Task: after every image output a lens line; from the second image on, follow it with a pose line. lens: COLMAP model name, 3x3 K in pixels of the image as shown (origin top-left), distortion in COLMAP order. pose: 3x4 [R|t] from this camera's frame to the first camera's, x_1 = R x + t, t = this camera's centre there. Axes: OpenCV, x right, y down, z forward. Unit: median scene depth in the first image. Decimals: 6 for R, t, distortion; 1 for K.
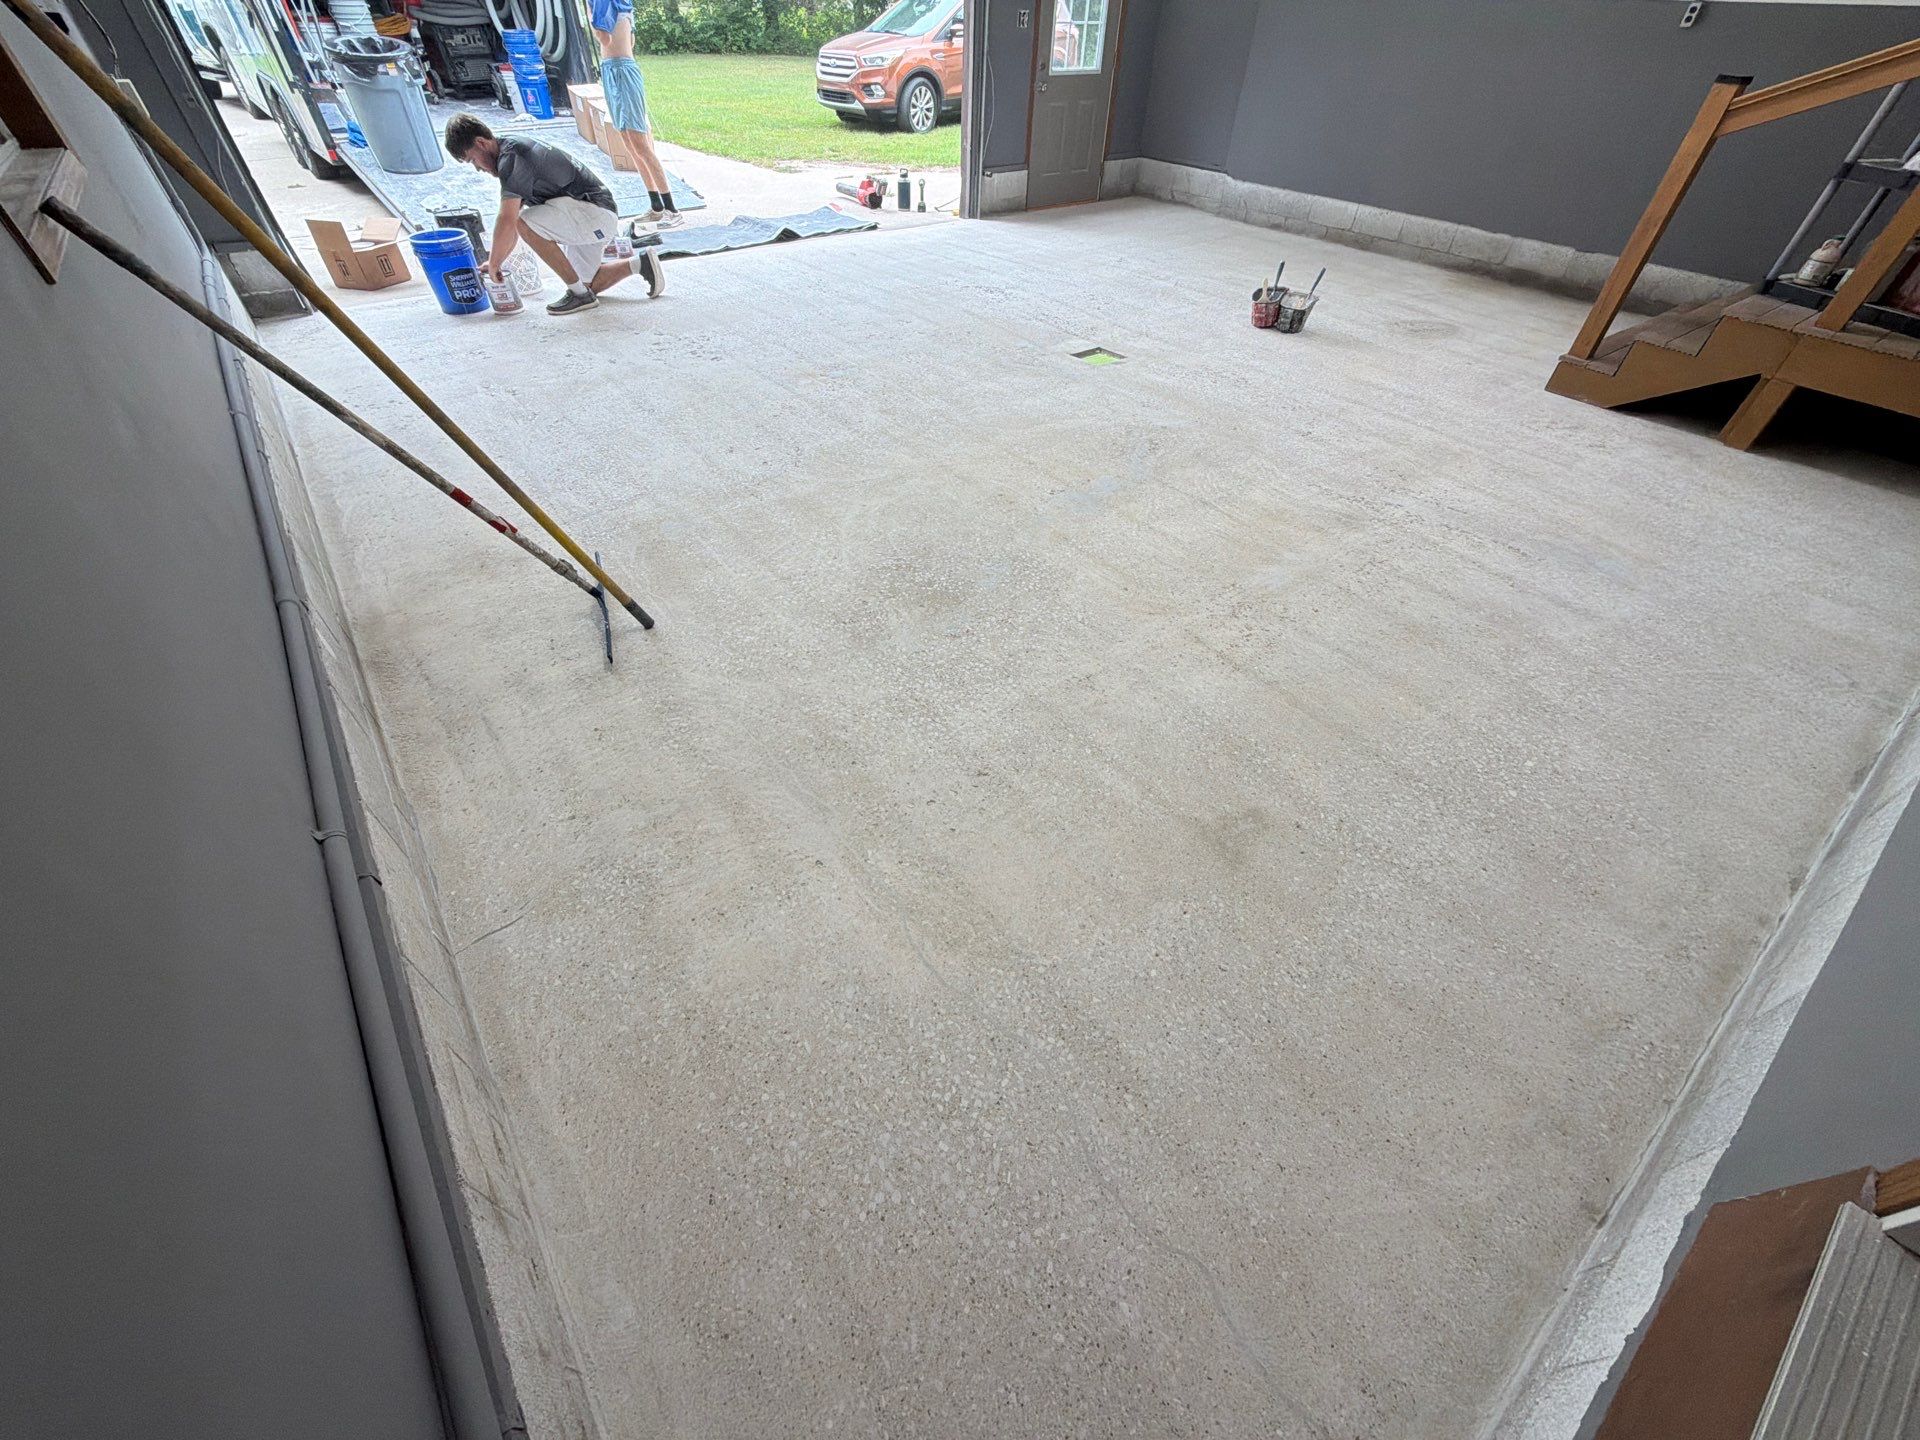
lens RADIAL K [[760.8, 0, 960.0], [0, 760.8, 720.0], [0, 0, 1]] dist [-0.000882, 0.000227]
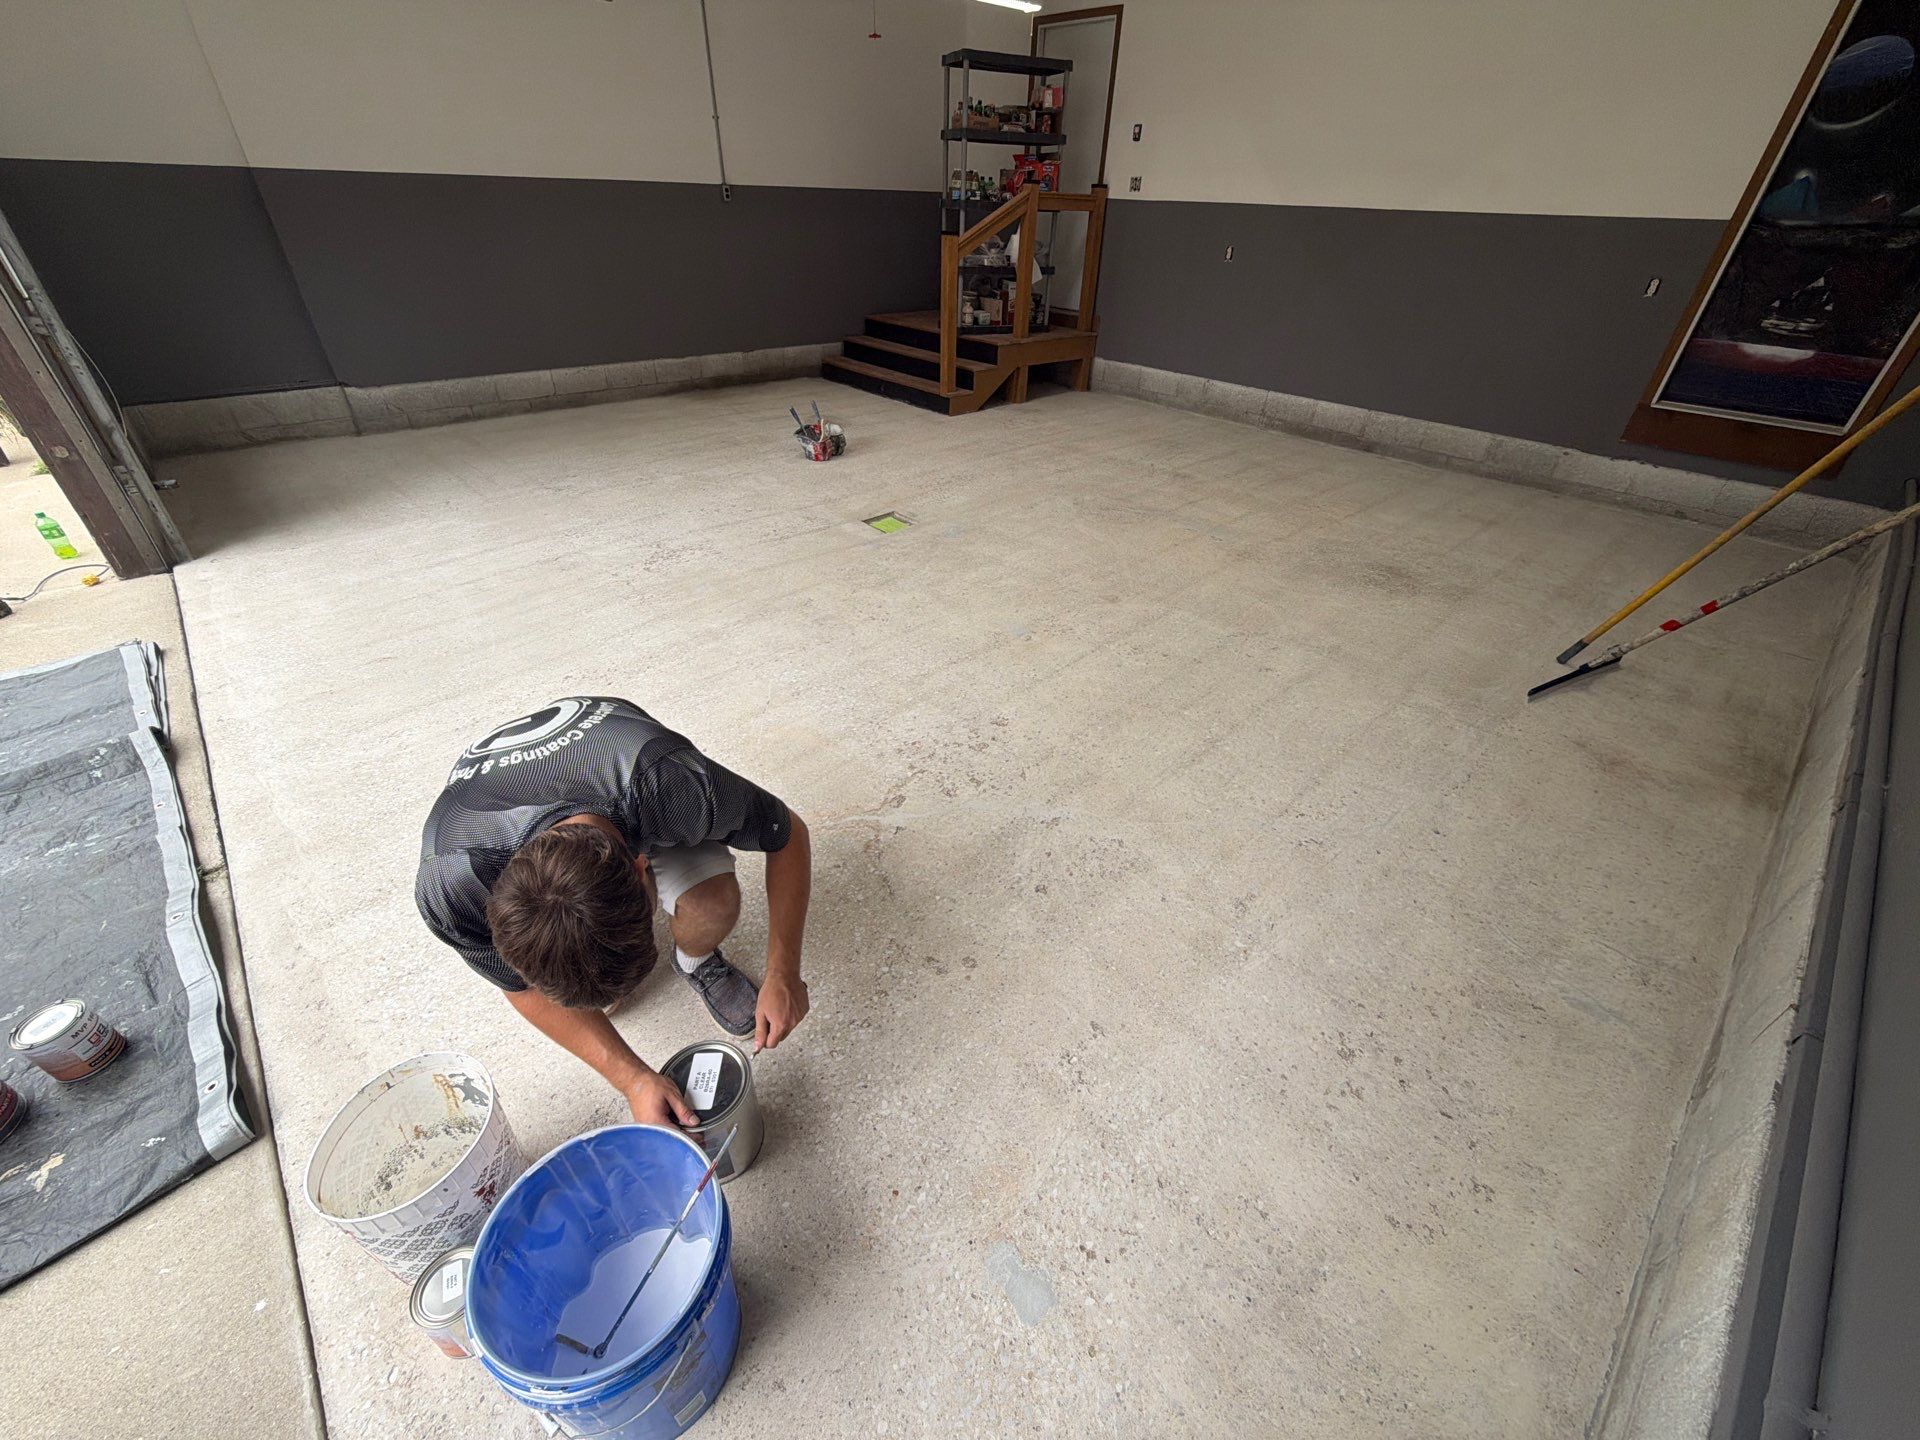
lens RADIAL K [[766.6, 0, 960.0], [0, 766.6, 720.0], [0, 0, 1]] dist [-0.000372, 0.000314]
pose [[-0.086892, -0.583921, 0.807147, -0.923391], [0.667643, 0.567207, 0.482213, -0.890782], [-0.739393, 0.580786, 0.340565, 0.879708]]
